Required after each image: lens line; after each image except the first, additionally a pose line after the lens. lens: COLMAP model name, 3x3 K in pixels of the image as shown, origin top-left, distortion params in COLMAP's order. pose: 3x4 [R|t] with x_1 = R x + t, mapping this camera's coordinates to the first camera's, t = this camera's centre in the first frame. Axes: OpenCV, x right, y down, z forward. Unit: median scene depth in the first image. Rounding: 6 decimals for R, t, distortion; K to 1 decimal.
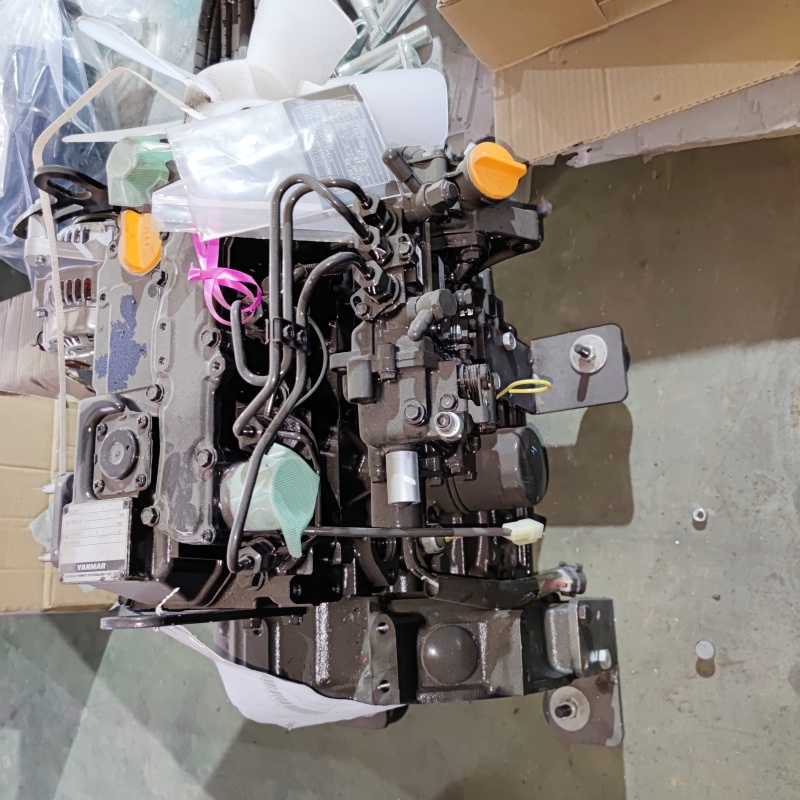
lens RADIAL K [[856.5, 0, 400.0], [0, 856.5, 400.0], [0, 0, 1]] dist [0.073963, -0.100567]
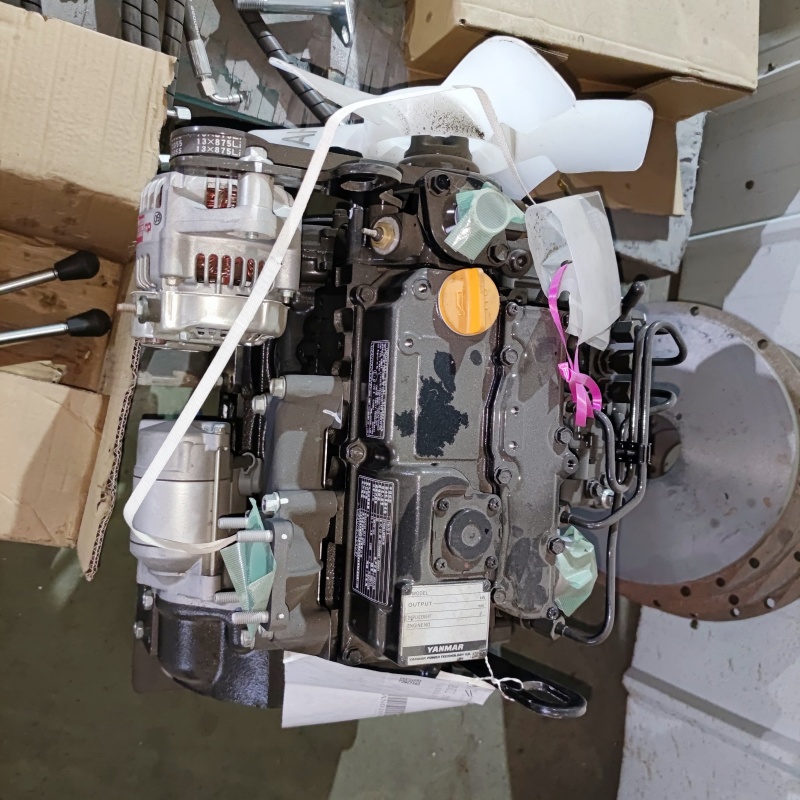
lens RADIAL K [[856.5, 0, 400.0], [0, 856.5, 400.0], [0, 0, 1]] dist [0.073963, -0.100567]
pose [[0.513012, 0.049260, 0.856967, -1.239240], [-0.263038, 0.959344, 0.102320, -0.168939], [-0.817086, -0.277906, 0.505112, 0.614279]]
